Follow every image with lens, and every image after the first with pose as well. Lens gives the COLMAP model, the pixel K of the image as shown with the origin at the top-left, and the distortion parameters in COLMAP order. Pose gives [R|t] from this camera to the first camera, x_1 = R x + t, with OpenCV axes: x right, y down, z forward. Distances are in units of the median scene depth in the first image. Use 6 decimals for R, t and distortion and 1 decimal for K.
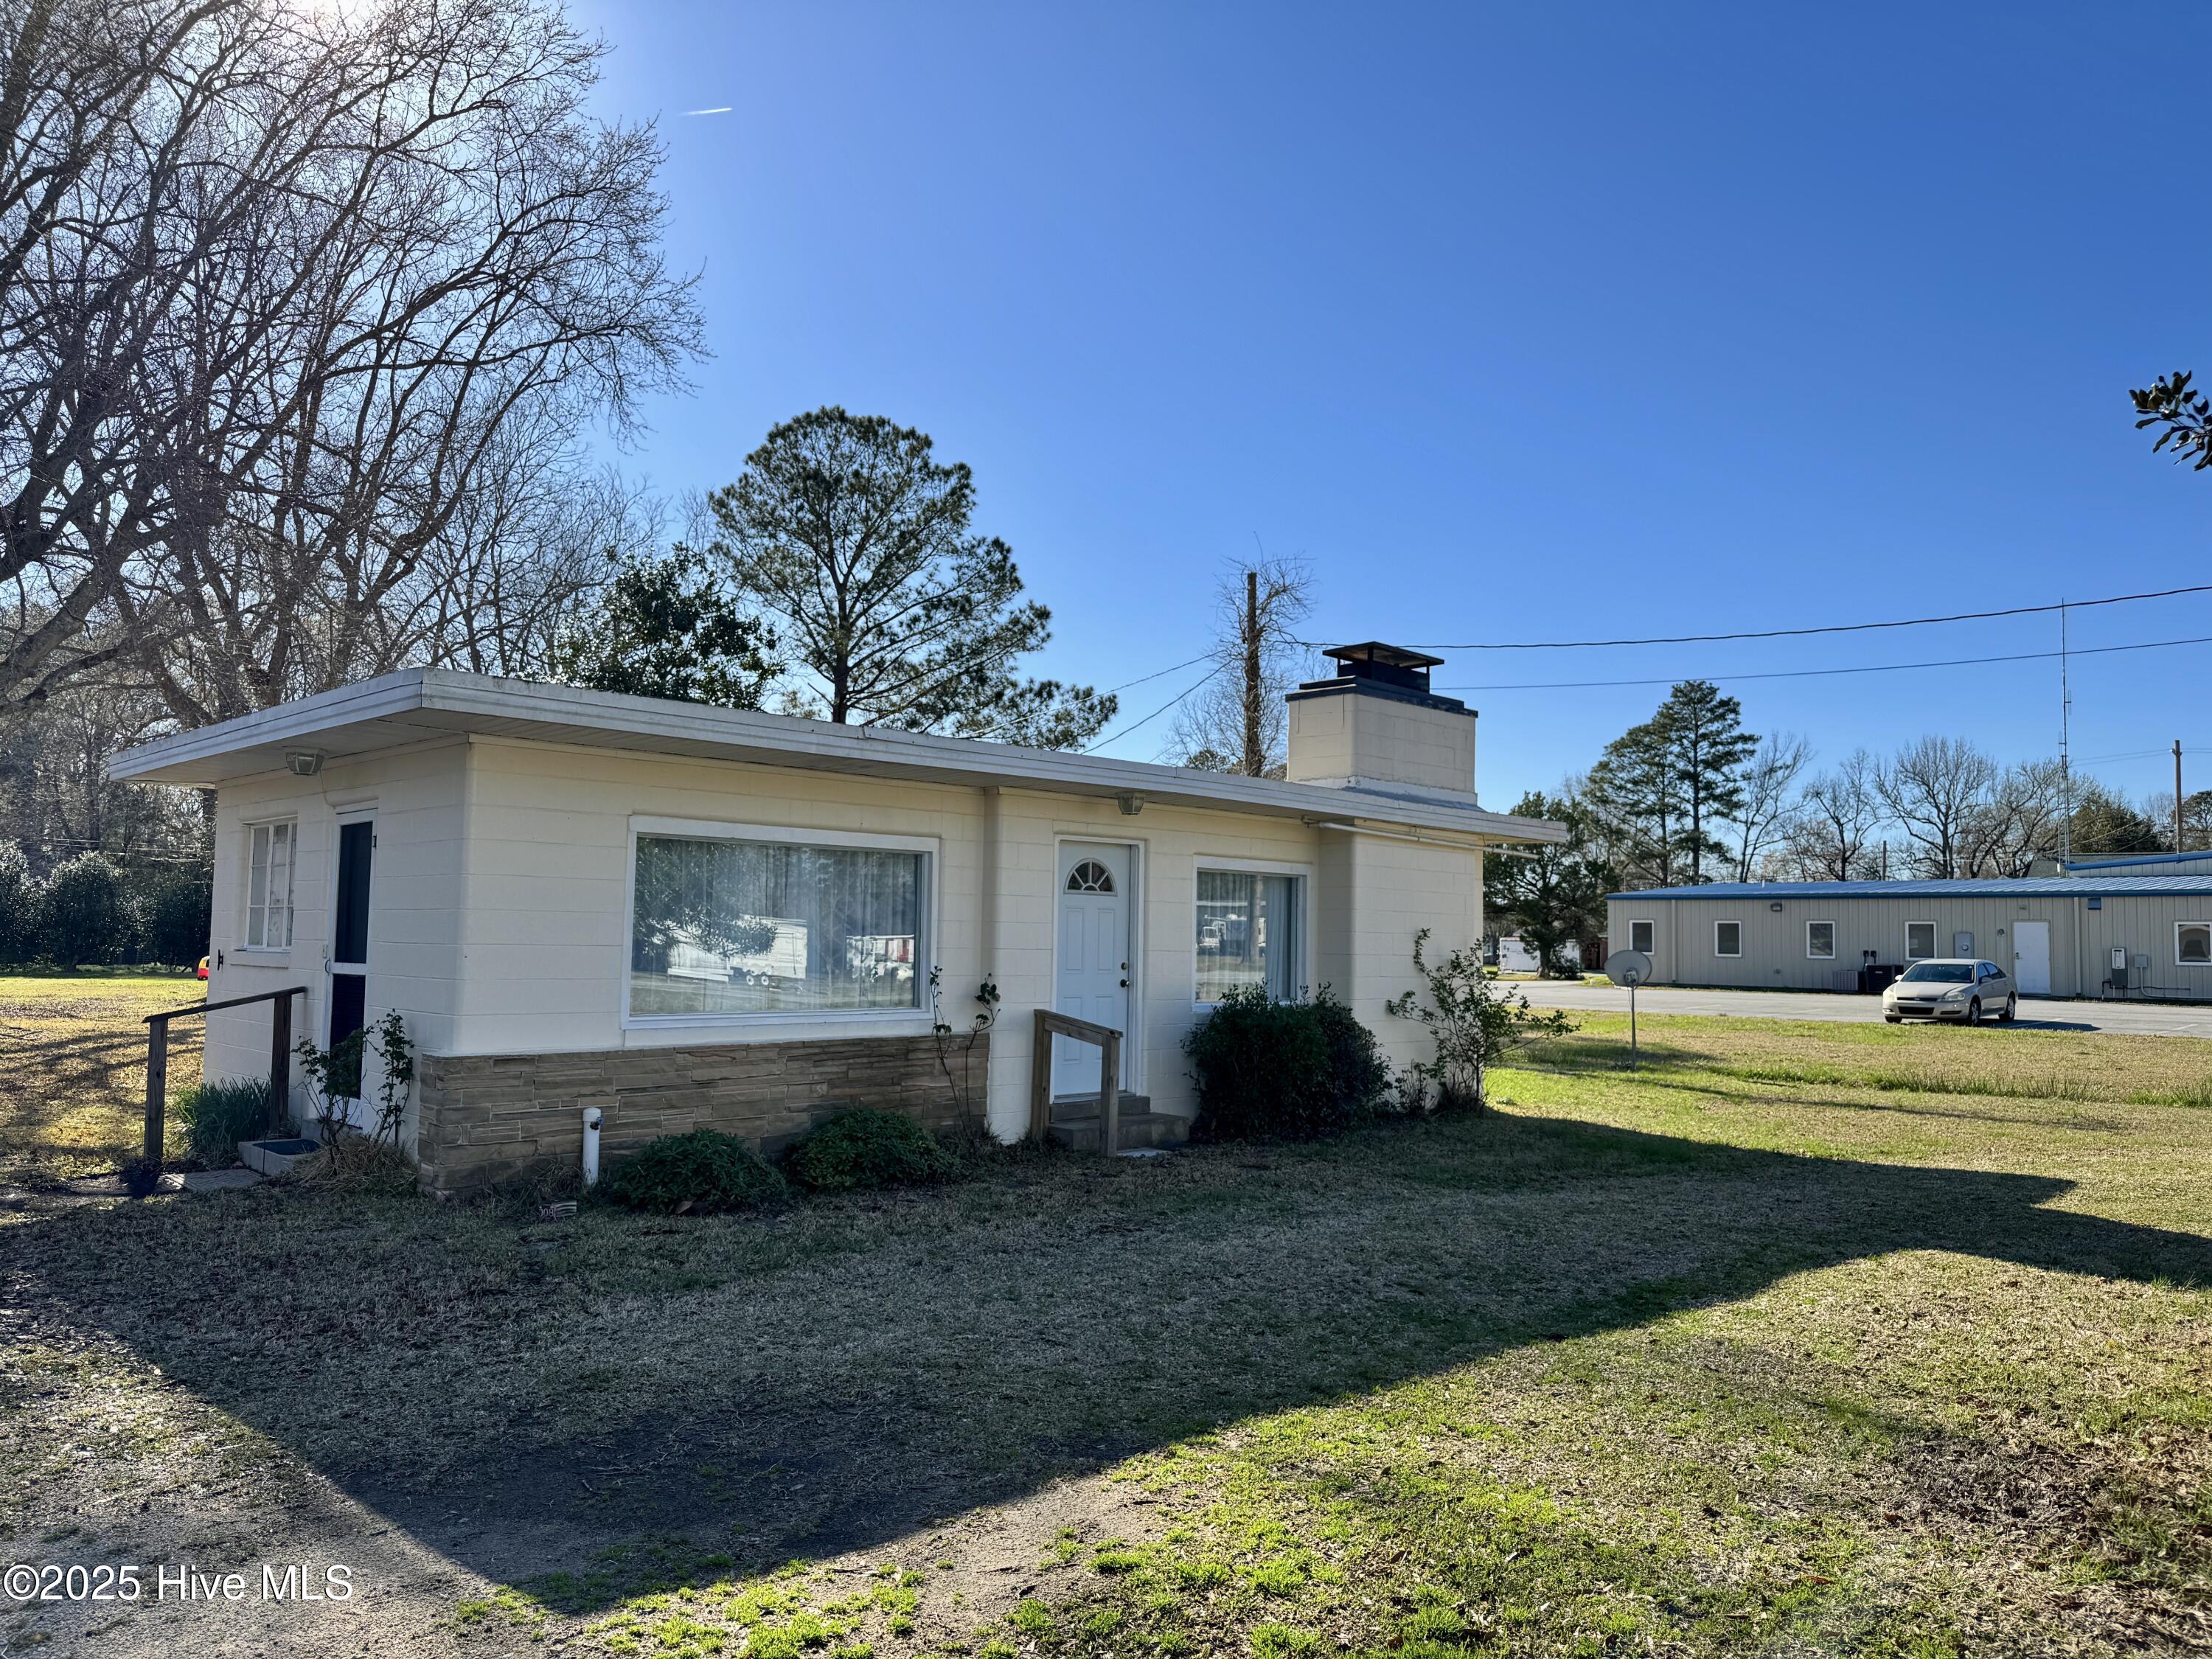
lens RADIAL K [[1529.6, 0, 1106.0], [0, 1529.6, 829.5], [0, 0, 1]] dist [0.153053, -0.160165]
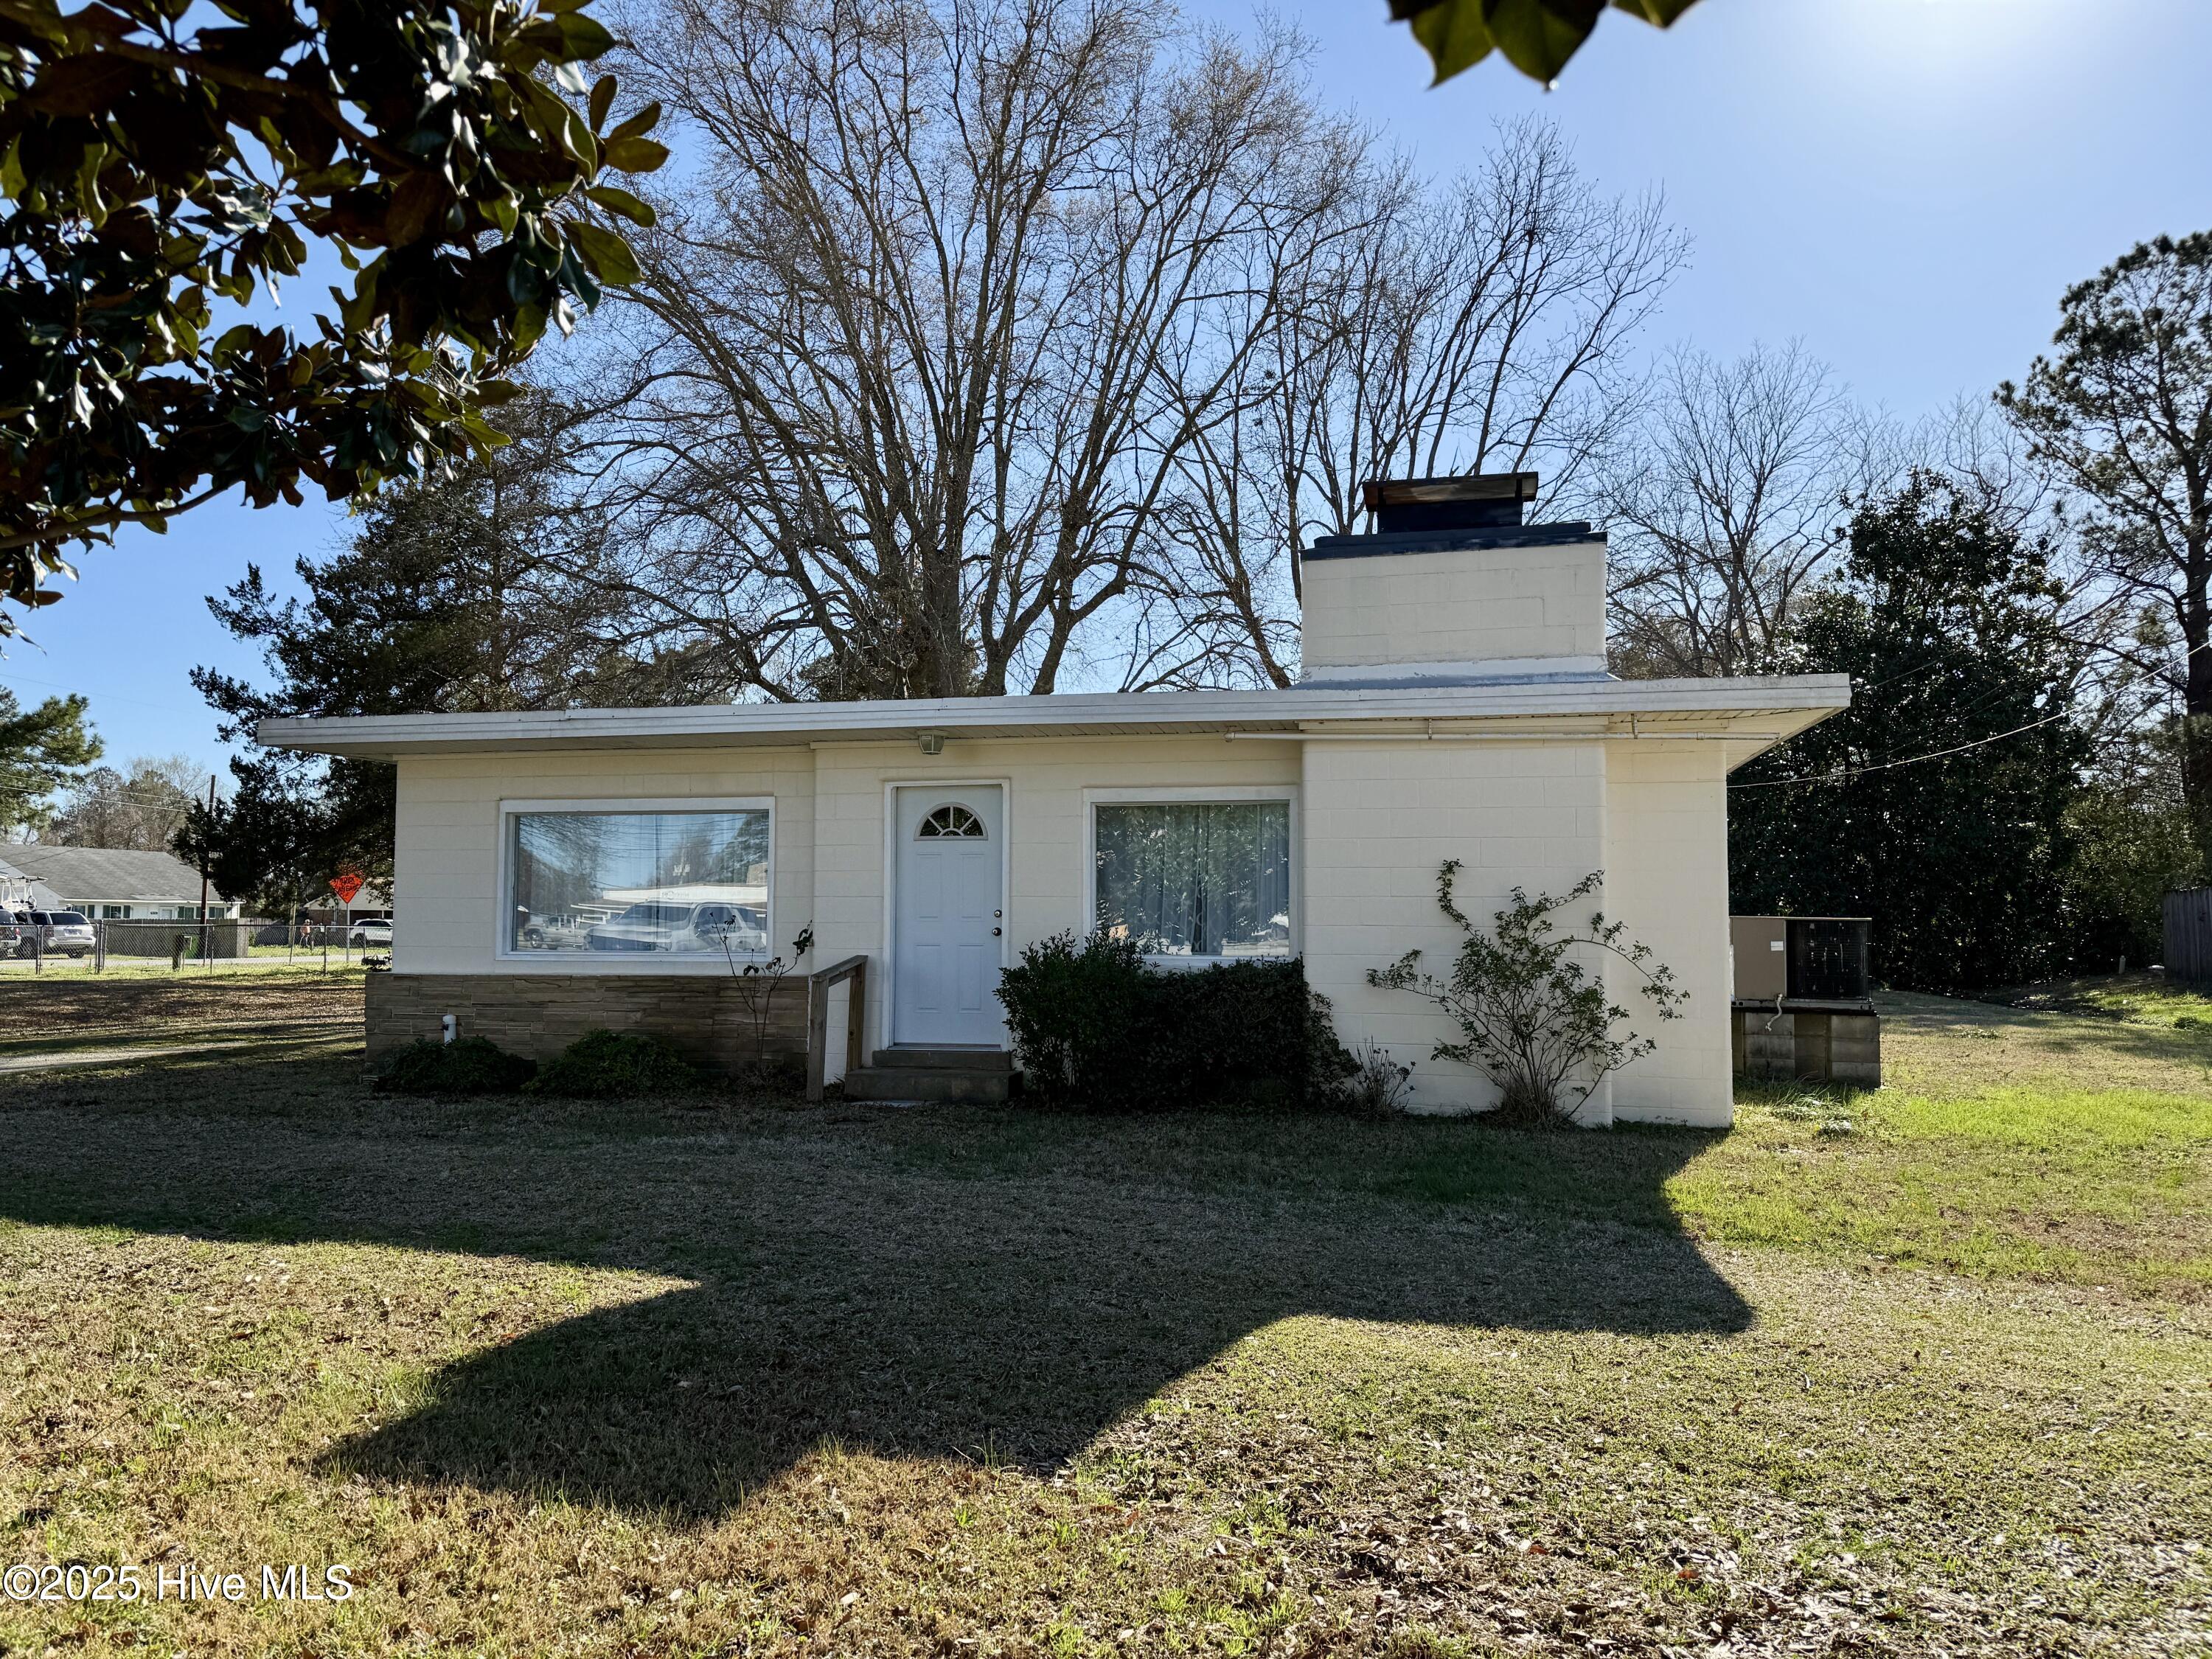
lens RADIAL K [[1529.6, 0, 1106.0], [0, 1529.6, 829.5], [0, 0, 1]] dist [0.153053, -0.160165]
pose [[0.541541, -0.063441, -0.838277, 0.193175], [0.065462, 0.997303, -0.033186, 0.016900], [0.838122, -0.036904, 0.544233, 0.125996]]
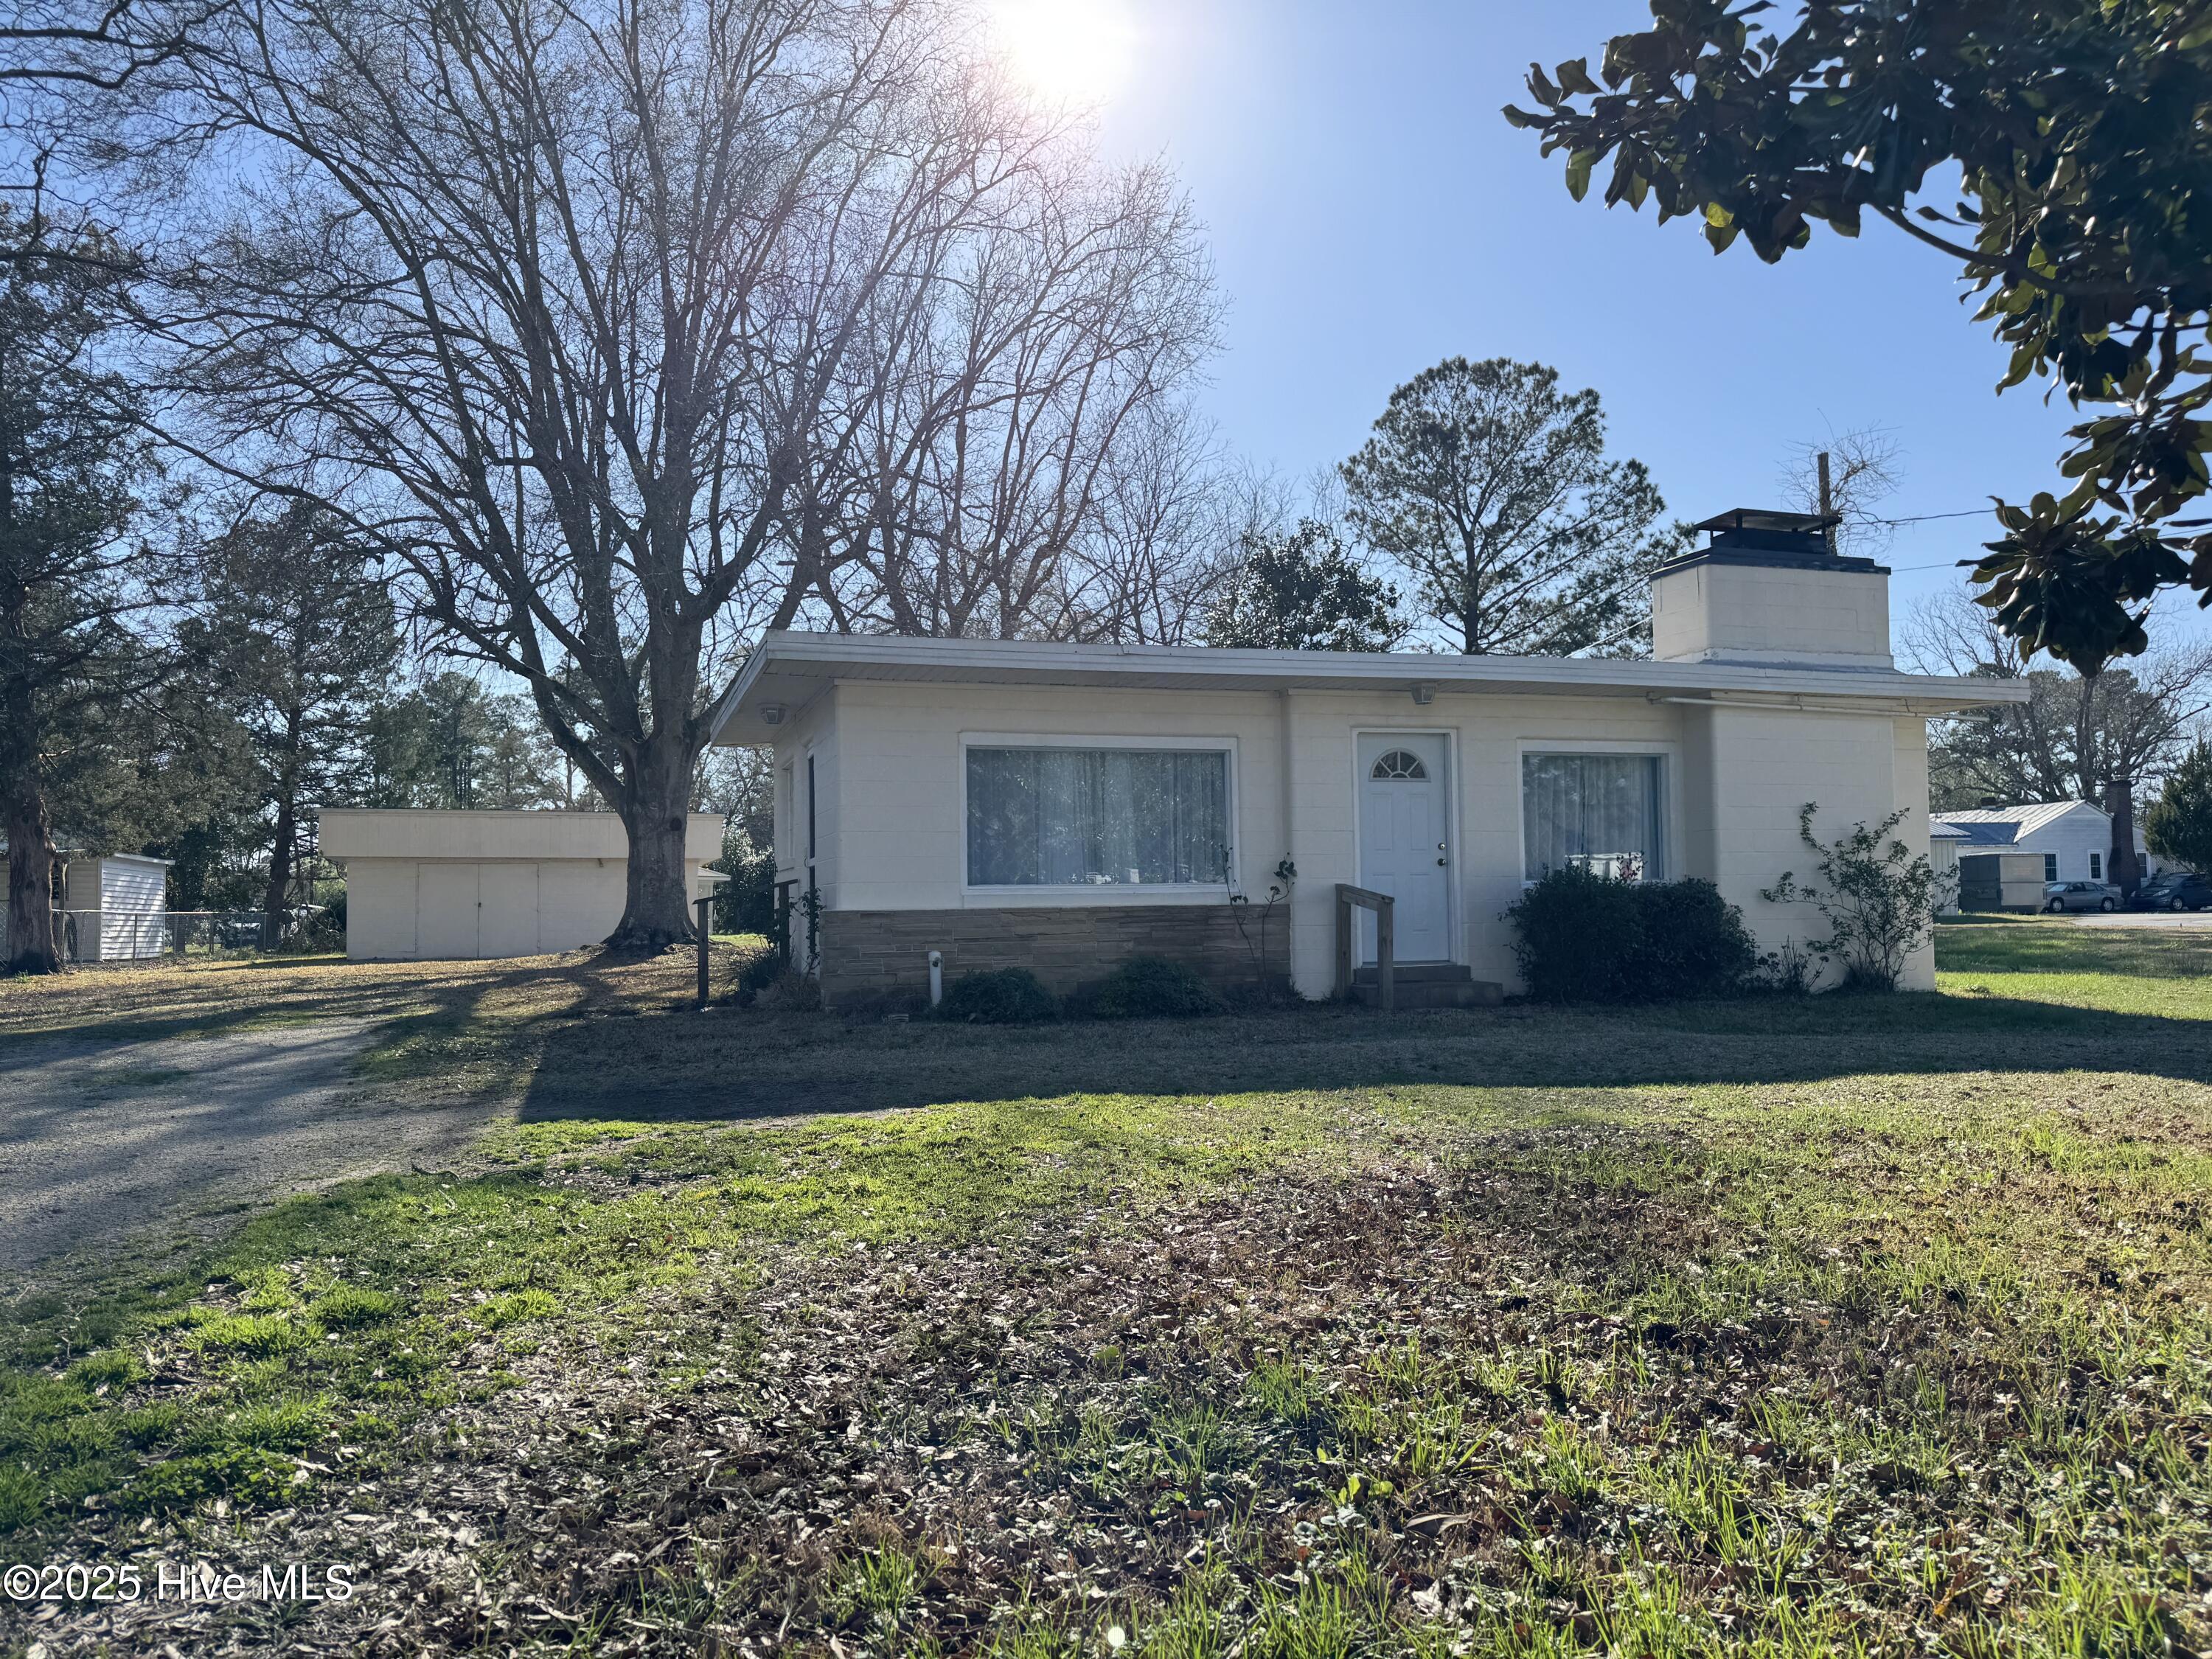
lens RADIAL K [[1538.7, 0, 1097.5], [0, 1538.7, 834.1], [0, 0, 1]] dist [0.096045, -0.139340]
pose [[0.888738, -0.048990, -0.455791, 0.067098], [0.060407, 0.998119, 0.010506, 0.012593], [0.454419, -0.036870, 0.890025, -0.016893]]
